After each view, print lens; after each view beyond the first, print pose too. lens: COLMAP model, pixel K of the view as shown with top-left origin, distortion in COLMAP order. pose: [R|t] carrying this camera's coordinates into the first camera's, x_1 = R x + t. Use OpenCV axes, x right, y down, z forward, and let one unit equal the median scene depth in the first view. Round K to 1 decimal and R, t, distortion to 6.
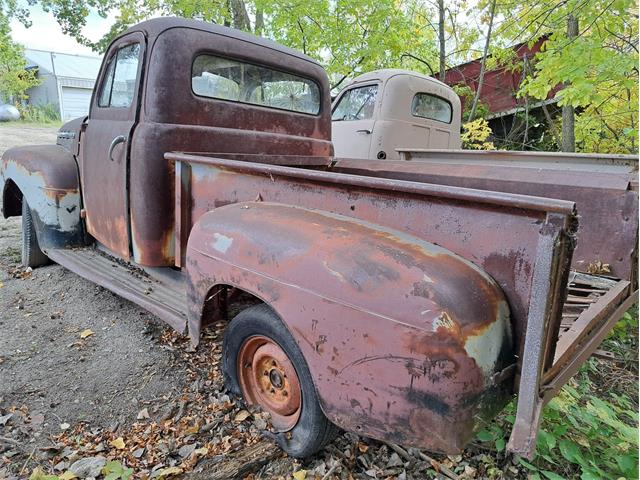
lens RADIAL K [[455.4, 0, 323.6], [0, 455.4, 236.8], [0, 0, 1]] dist [0.071185, -0.074773]
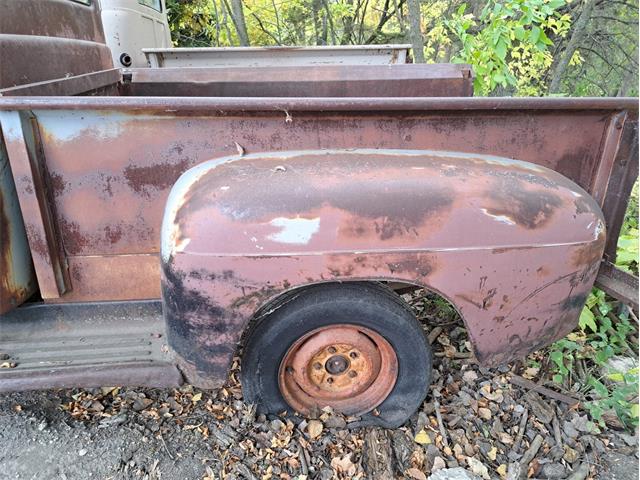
lens RADIAL K [[445.2, 0, 322.6], [0, 445.2, 238.3], [0, 0, 1]] dist [0.114352, -0.120411]
pose [[0.672629, -0.340547, 0.656961, -0.554962], [0.183839, 0.936879, 0.297424, -0.142493], [-0.716780, -0.079281, 0.692778, 0.464991]]
